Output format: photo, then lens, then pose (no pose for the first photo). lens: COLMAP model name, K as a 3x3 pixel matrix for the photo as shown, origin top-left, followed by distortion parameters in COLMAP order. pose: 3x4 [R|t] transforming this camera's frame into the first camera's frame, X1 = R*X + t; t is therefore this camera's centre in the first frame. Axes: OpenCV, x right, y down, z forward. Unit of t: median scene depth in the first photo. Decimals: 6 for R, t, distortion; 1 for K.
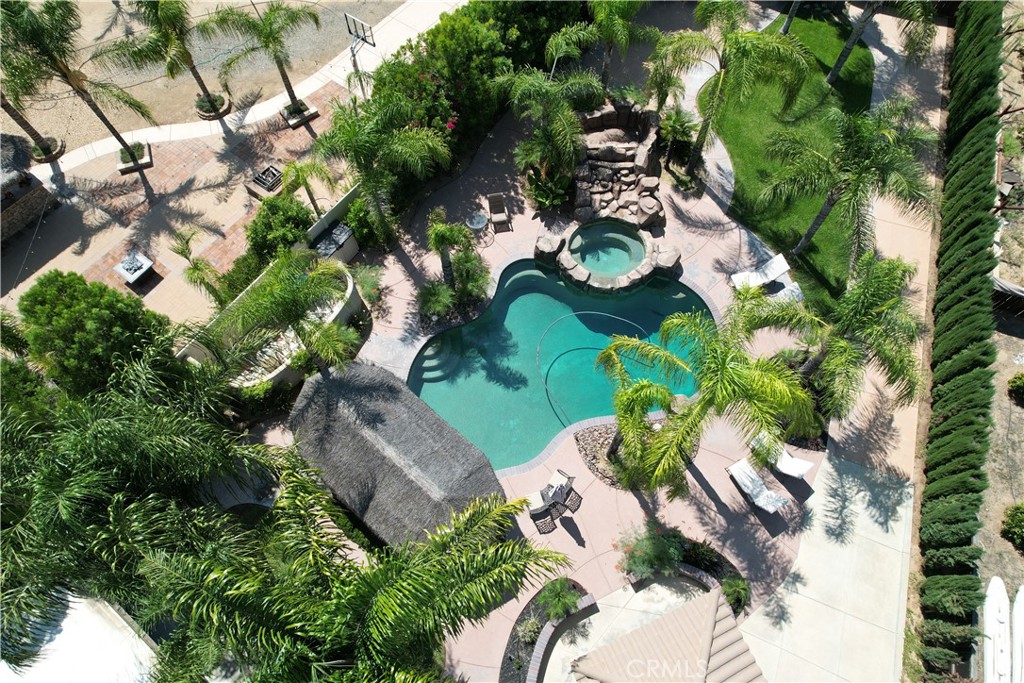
lens RADIAL K [[654.6, 0, 501.4], [0, 654.6, 340.8], [0, 0, 1]] dist [-0.071238, 0.057625]
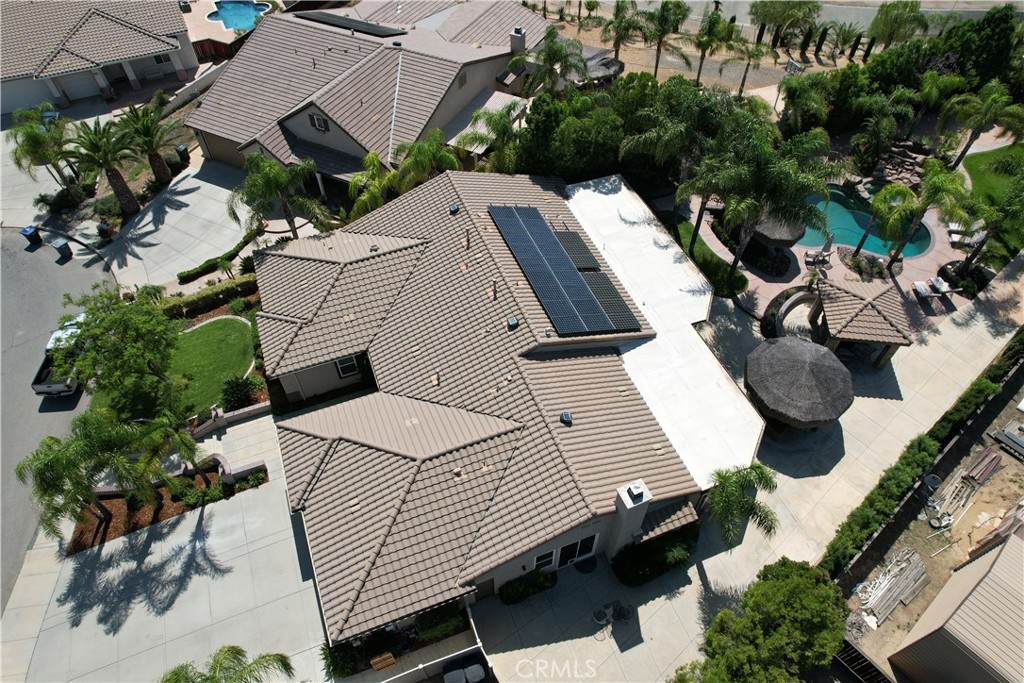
lens RADIAL K [[654.6, 0, 512.4], [0, 654.6, 337.4], [0, 0, 1]] dist [-0.071238, 0.057625]
pose [[0.858543, 0.394640, -0.327357, 0.012642], [-0.463885, 0.869817, -0.168016, 1.057278], [0.218435, 0.296105, 0.929843, -0.860808]]
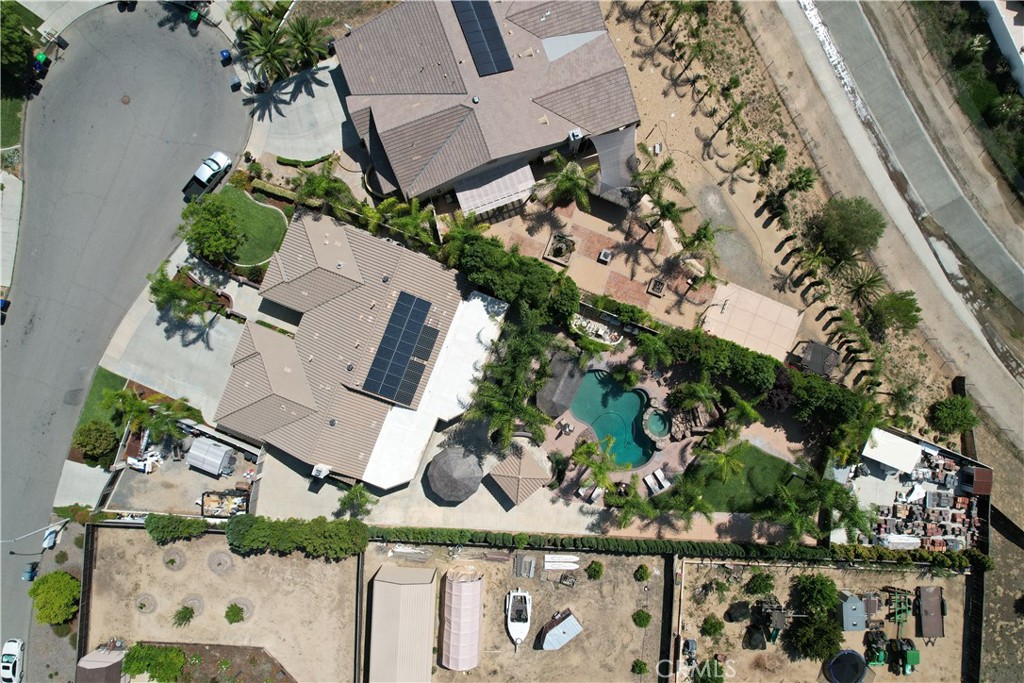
lens RADIAL K [[654.6, 0, 511.9], [0, 654.6, 339.0], [0, 0, 1]] dist [-0.071238, 0.057625]
pose [[0.278387, 0.960364, -0.014228, -0.317820], [-0.867046, 0.257654, 0.426433, -0.875608], [0.413197, -0.106377, 0.904407, -1.719017]]
